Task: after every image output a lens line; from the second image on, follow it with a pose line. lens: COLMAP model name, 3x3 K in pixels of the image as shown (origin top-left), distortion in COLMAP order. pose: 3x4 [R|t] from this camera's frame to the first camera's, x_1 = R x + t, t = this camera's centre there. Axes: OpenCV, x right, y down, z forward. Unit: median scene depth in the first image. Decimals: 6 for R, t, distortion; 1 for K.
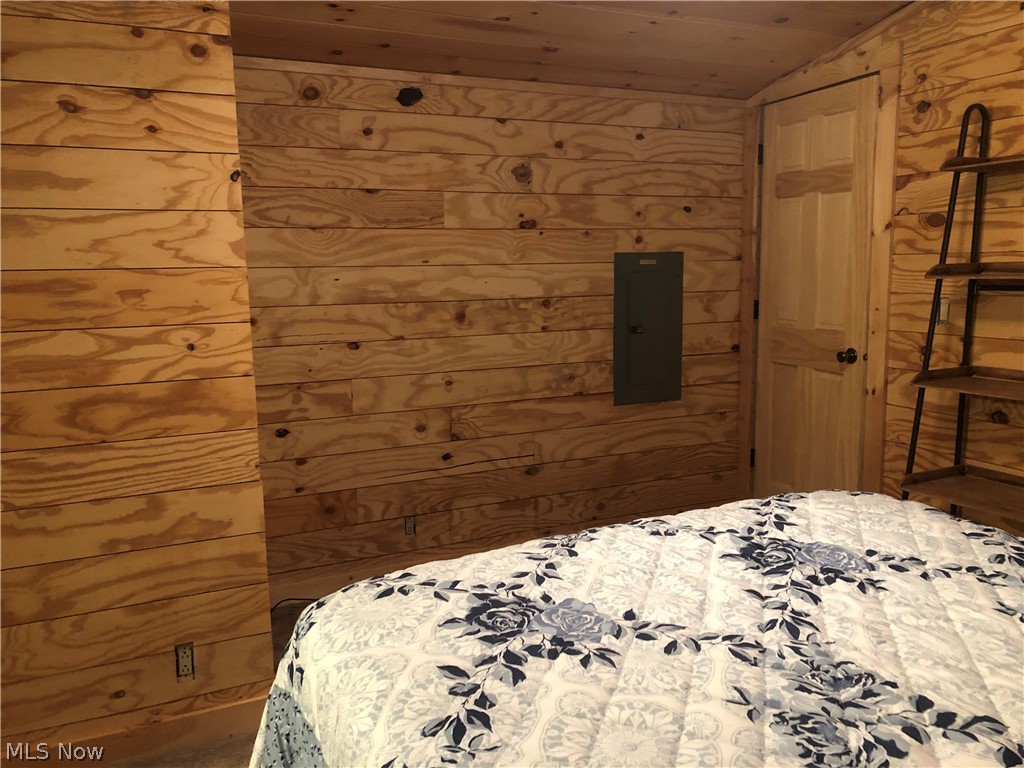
lens RADIAL K [[839.7, 0, 510.2], [0, 839.7, 387.8], [0, 0, 1]] dist [0.030233, -0.020117]
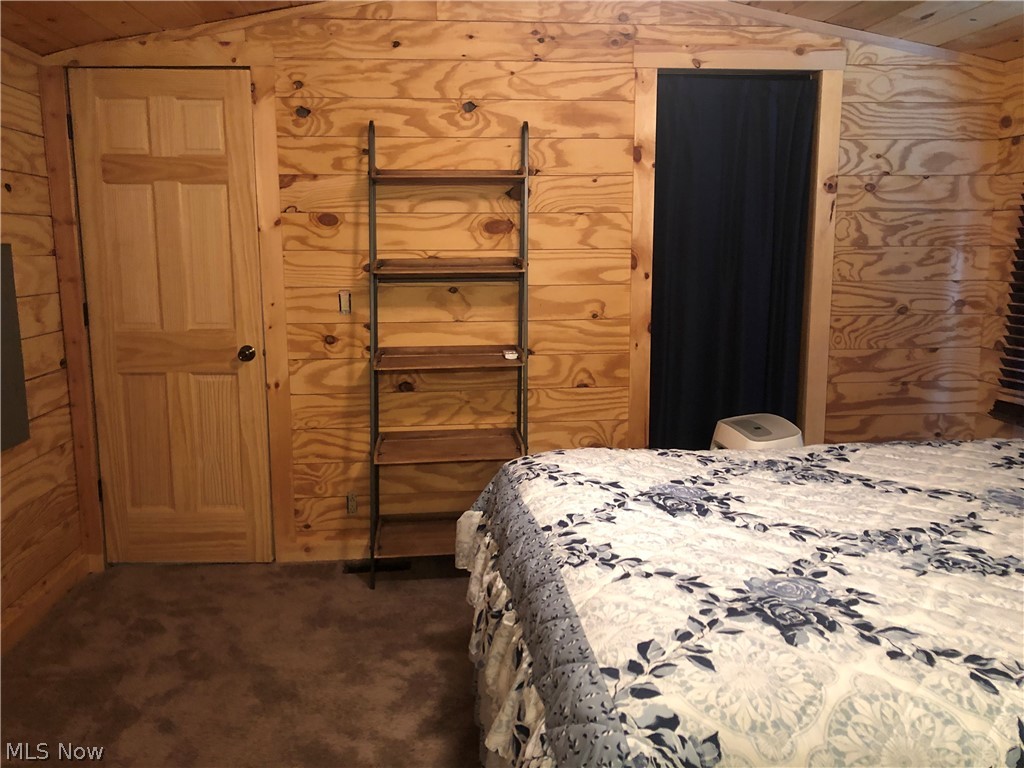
lens RADIAL K [[839.7, 0, 511.1], [0, 839.7, 381.1], [0, 0, 1]] dist [0.030233, -0.020117]
pose [[0.334325, -0.139984, 0.932004, -0.468821], [0.139572, 0.985357, 0.097931, -0.067145], [-0.932066, 0.097340, 0.348968, 0.425853]]
